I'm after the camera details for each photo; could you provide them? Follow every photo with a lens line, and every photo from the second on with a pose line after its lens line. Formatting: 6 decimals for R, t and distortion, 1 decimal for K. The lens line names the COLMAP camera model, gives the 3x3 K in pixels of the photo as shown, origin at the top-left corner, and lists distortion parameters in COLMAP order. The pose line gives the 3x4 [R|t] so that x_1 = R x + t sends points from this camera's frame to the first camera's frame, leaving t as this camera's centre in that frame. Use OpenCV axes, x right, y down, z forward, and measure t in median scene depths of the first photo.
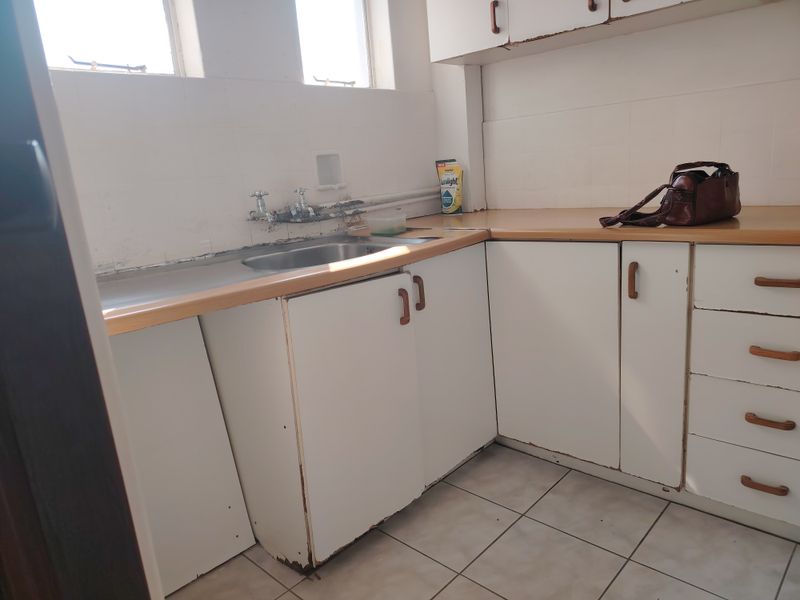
lens RADIAL K [[560.1, 0, 406.7], [0, 560.1, 303.5], [0, 0, 1]] dist [0.089839, -0.095640]
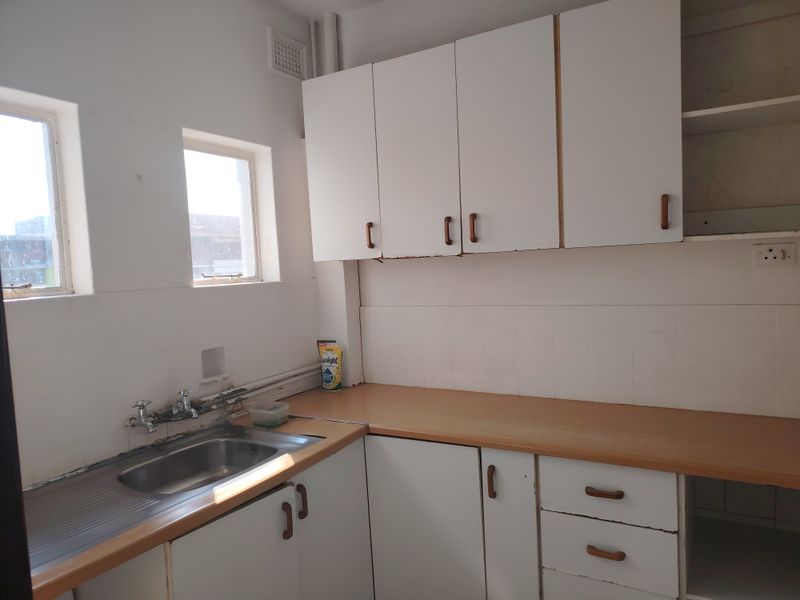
lens RADIAL K [[560.1, 0, 406.7], [0, 560.1, 303.5], [0, 0, 1]] dist [0.089839, -0.095640]
pose [[0.975635, 0.020737, 0.218417, -0.021014], [0.019638, 0.983273, -0.181075, -0.153841], [-0.218518, 0.180952, 0.958909, -0.100401]]
